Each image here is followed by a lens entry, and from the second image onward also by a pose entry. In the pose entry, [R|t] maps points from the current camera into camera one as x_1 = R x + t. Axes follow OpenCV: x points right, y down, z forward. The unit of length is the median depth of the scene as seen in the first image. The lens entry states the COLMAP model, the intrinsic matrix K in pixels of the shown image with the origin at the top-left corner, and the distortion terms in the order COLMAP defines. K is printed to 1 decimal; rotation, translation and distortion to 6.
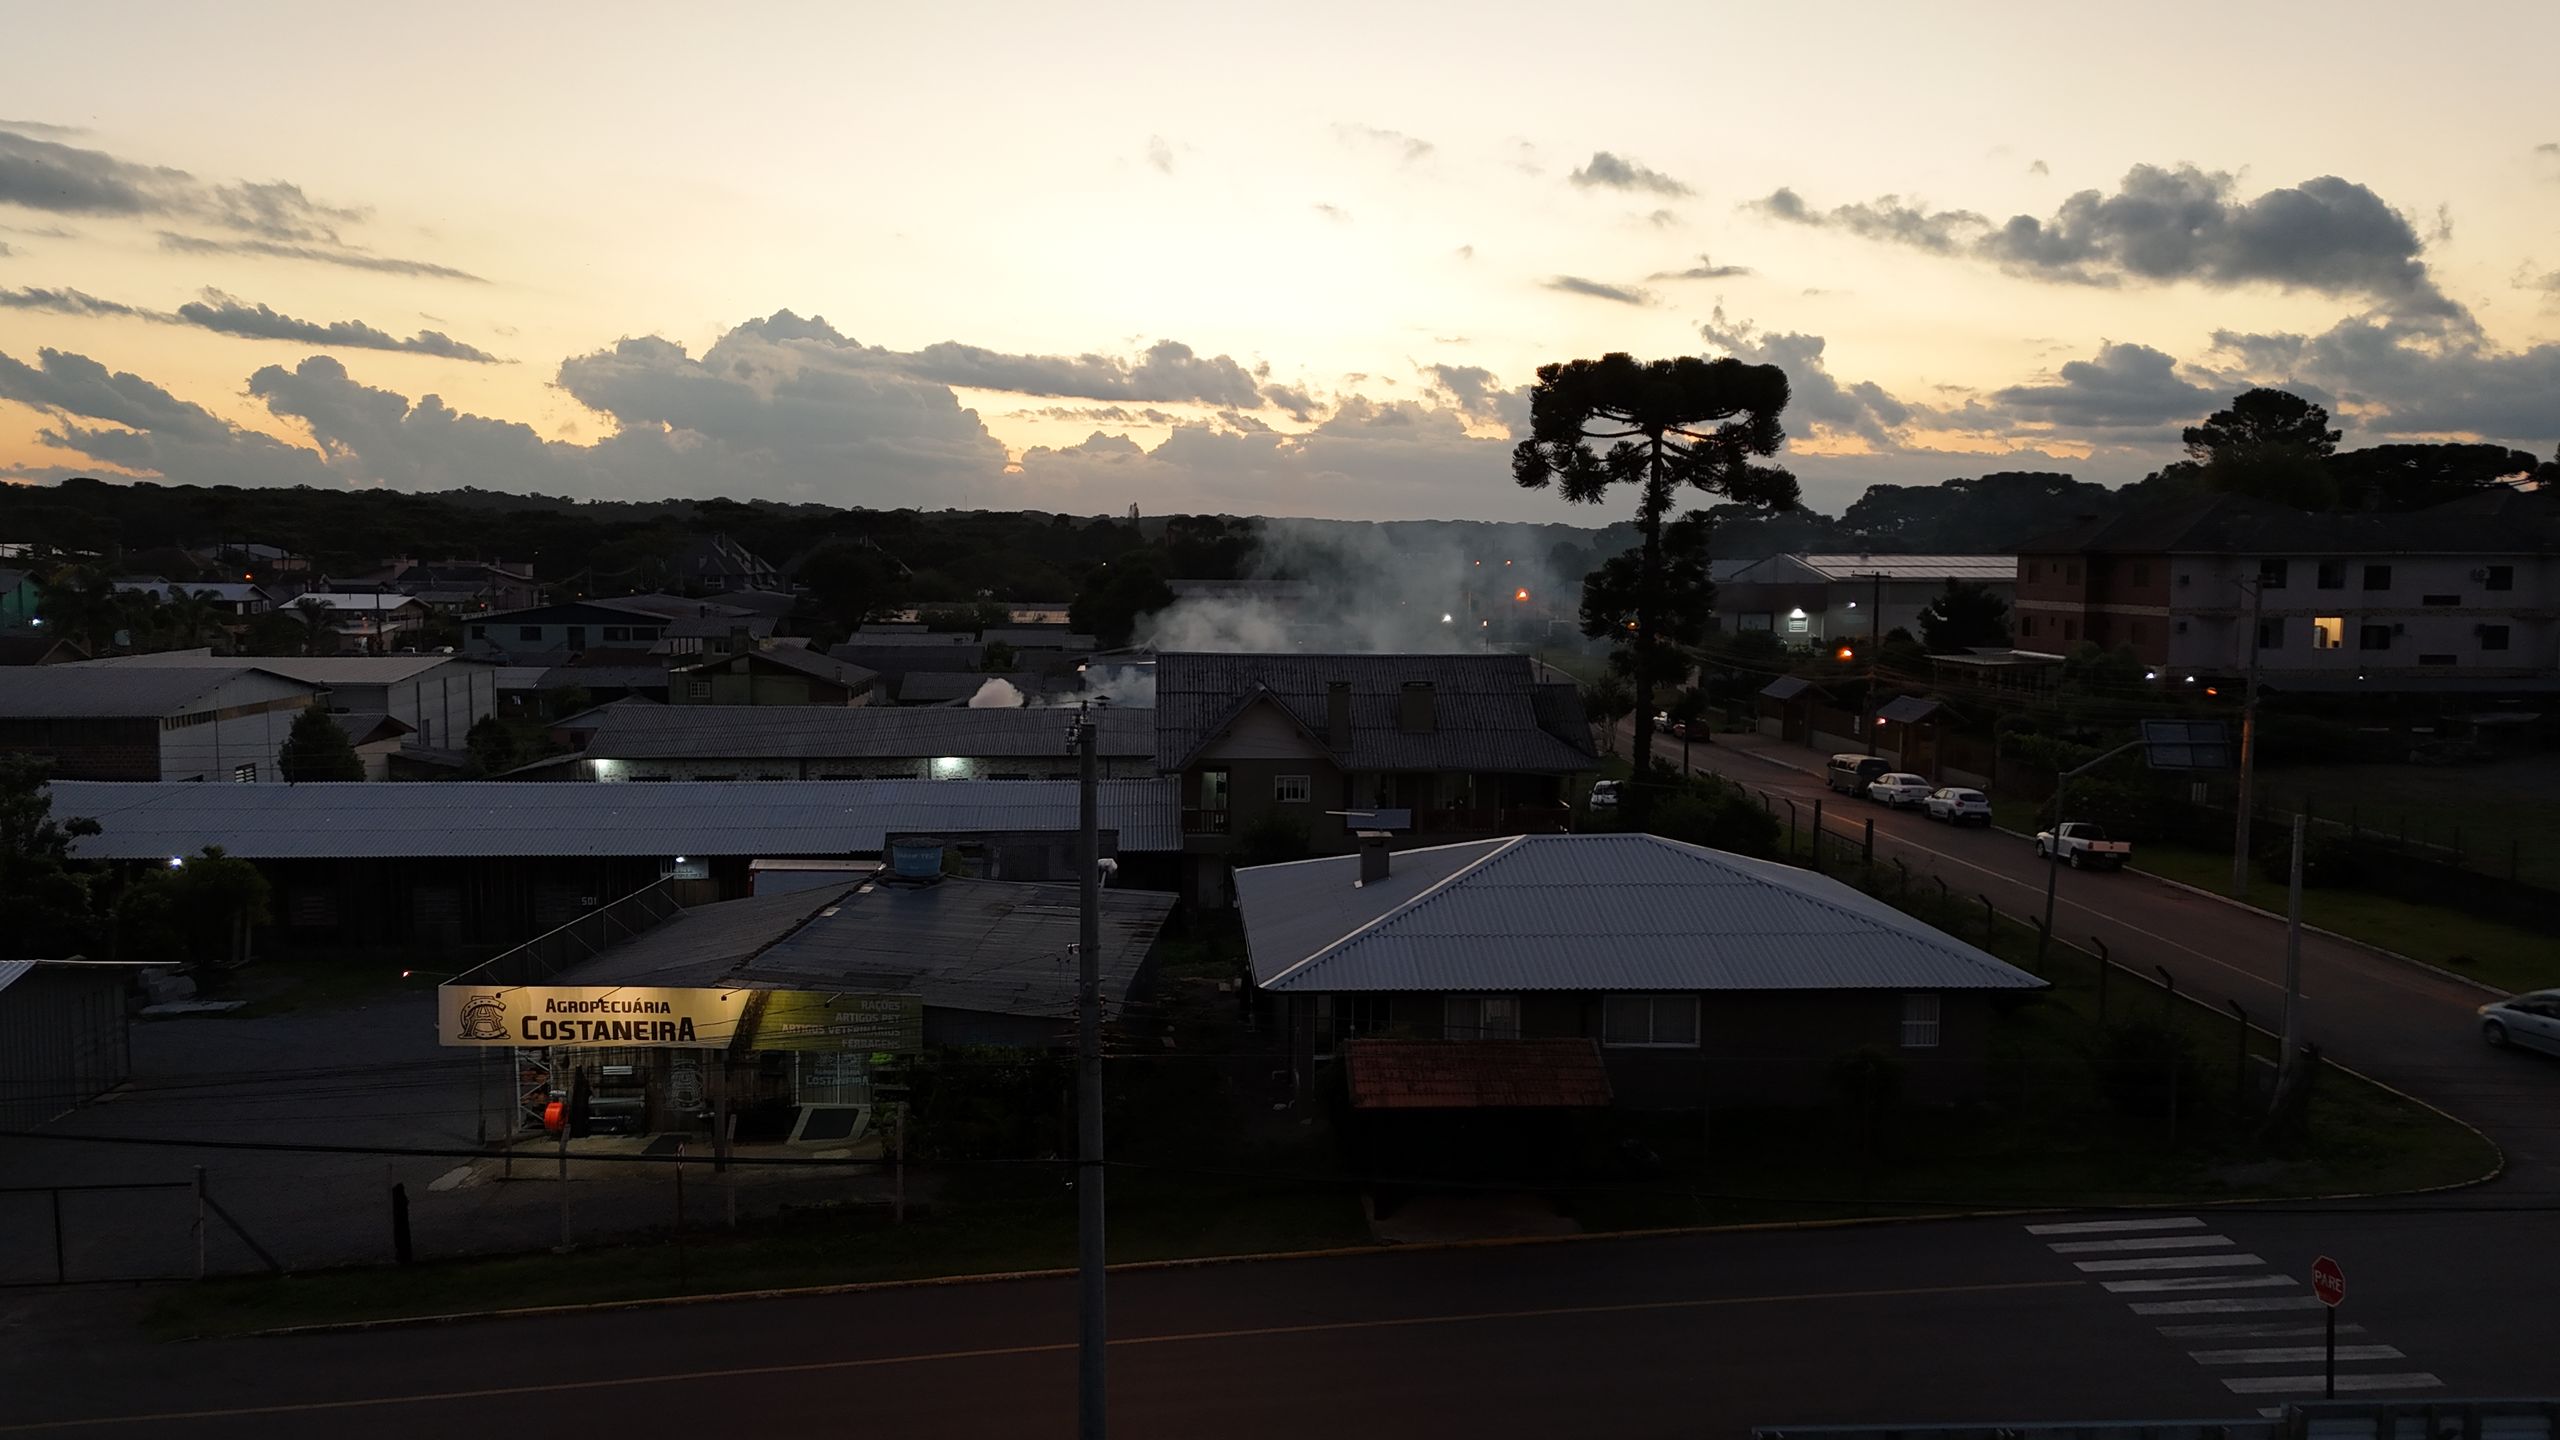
lens RADIAL K [[1873.3, 0, 1268.0], [0, 1873.3, 714.4], [0, 0, 1]] dist [0.086480, -0.083054]
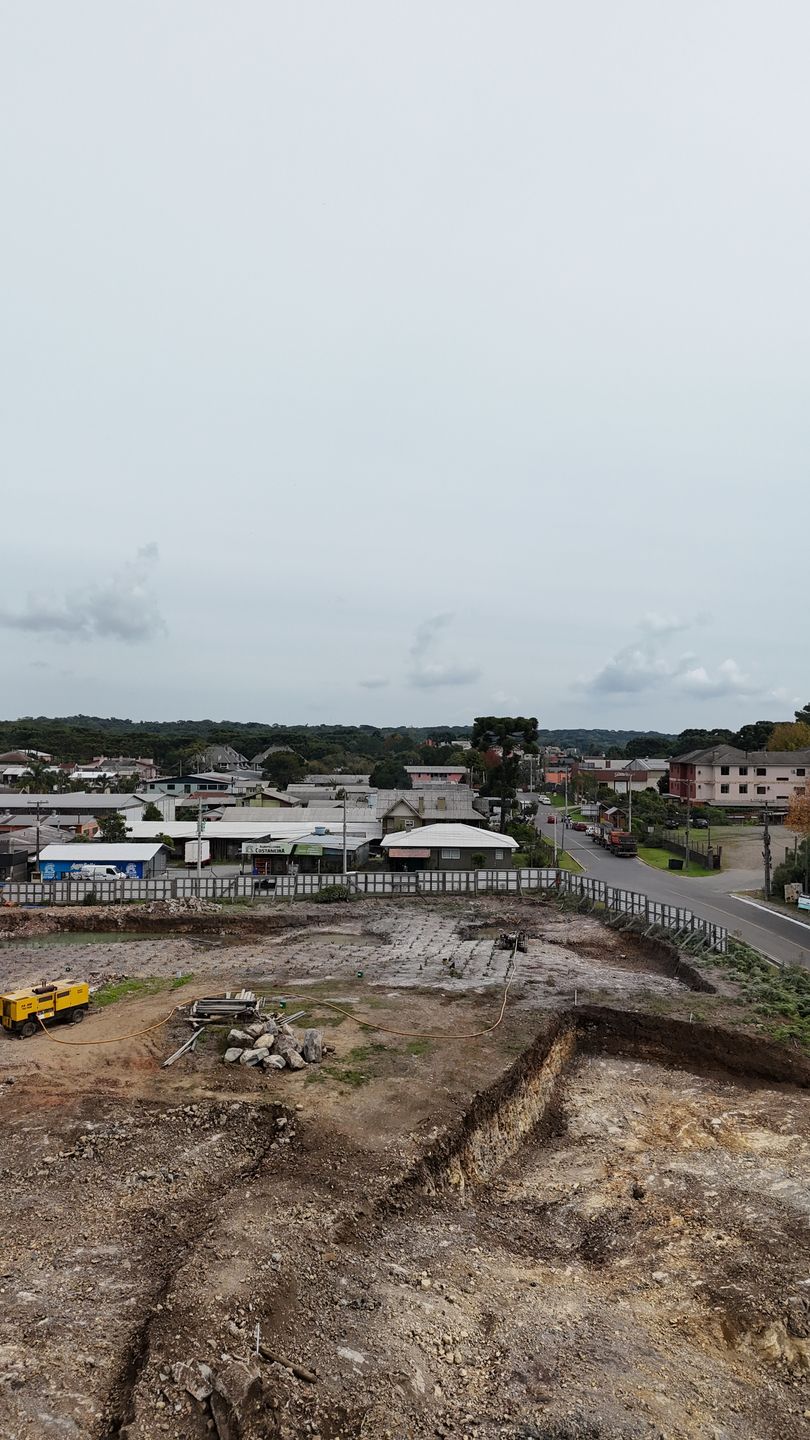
lens RADIAL K [[1053.7, 0, 405.0], [0, 1053.7, 720.0], [0, 0, 1]] dist [0.086480, -0.083054]
pose [[0.996132, -0.000378, -0.087864, 0.106902], [-0.009300, 0.993920, -0.109711, 0.035271], [0.087372, 0.110104, 0.990072, -0.674335]]
